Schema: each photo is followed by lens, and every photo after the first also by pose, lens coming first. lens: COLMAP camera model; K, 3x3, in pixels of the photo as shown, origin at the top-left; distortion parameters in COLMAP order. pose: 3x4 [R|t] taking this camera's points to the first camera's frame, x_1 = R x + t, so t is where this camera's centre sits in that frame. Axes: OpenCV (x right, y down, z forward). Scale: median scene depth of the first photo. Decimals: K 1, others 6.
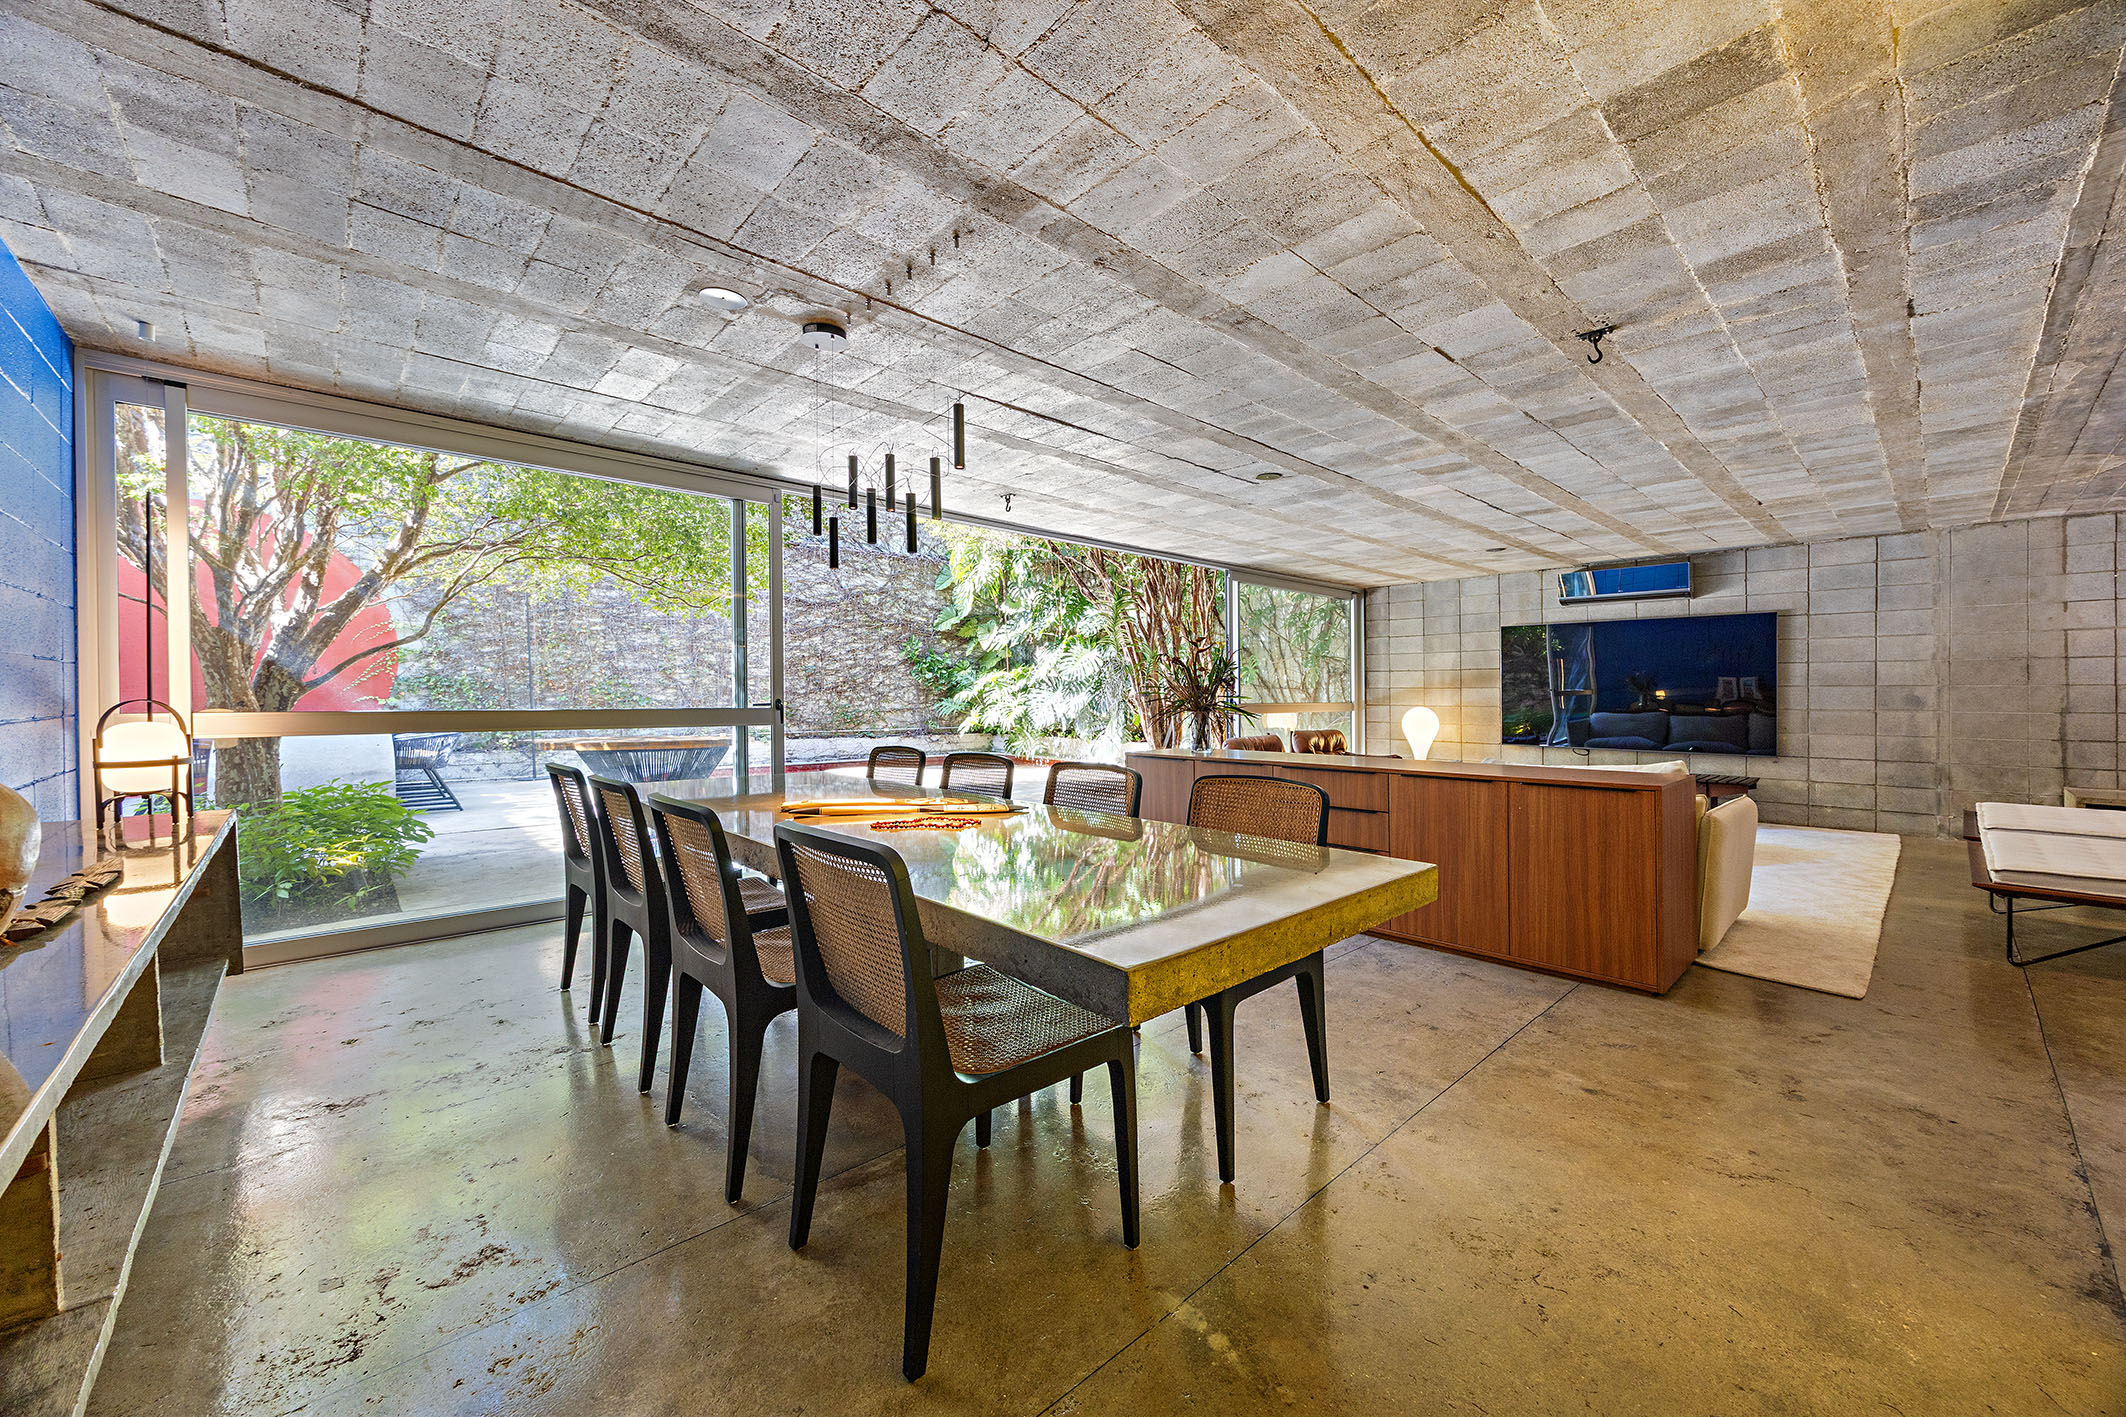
lens RADIAL K [[807.4, 0, 1077.2], [0, 807.4, 709.0], [0, 0, 1]] dist [-0.003633, 0.000350]
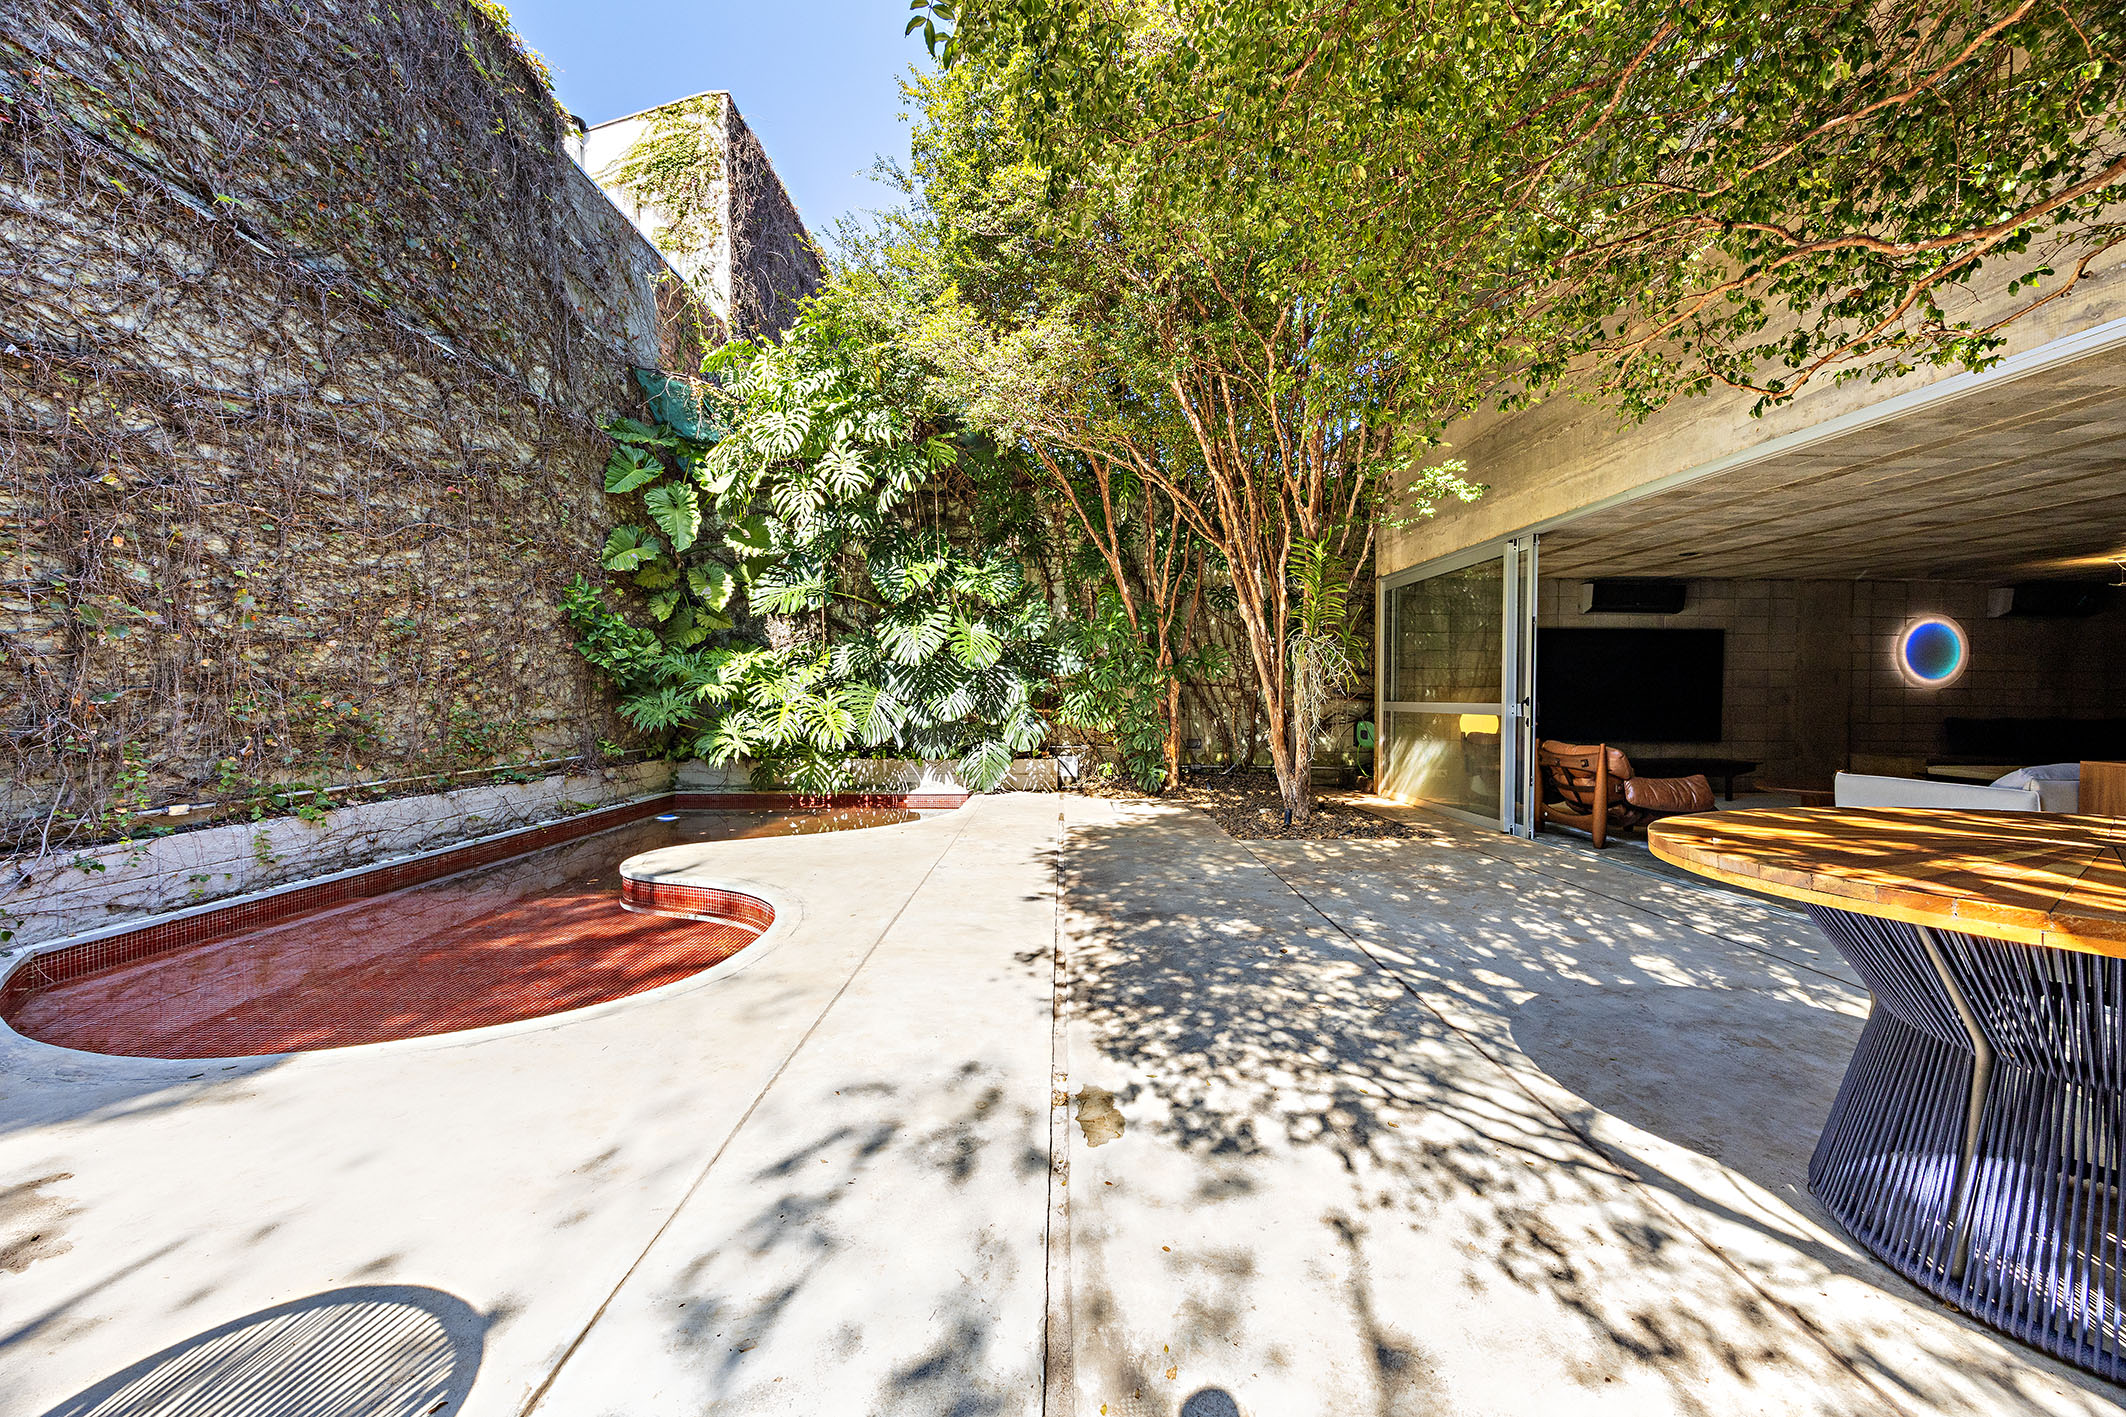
lens RADIAL K [[807.4, 0, 1073.7], [0, 807.4, 706.5], [0, 0, 1]] dist [-0.003633, 0.000350]
pose [[0.653645, -0.009489, 0.756741, -0.421995], [0.011677, 0.999929, 0.002452, -0.006078], [-0.756711, 0.007233, 0.653710, 0.481247]]
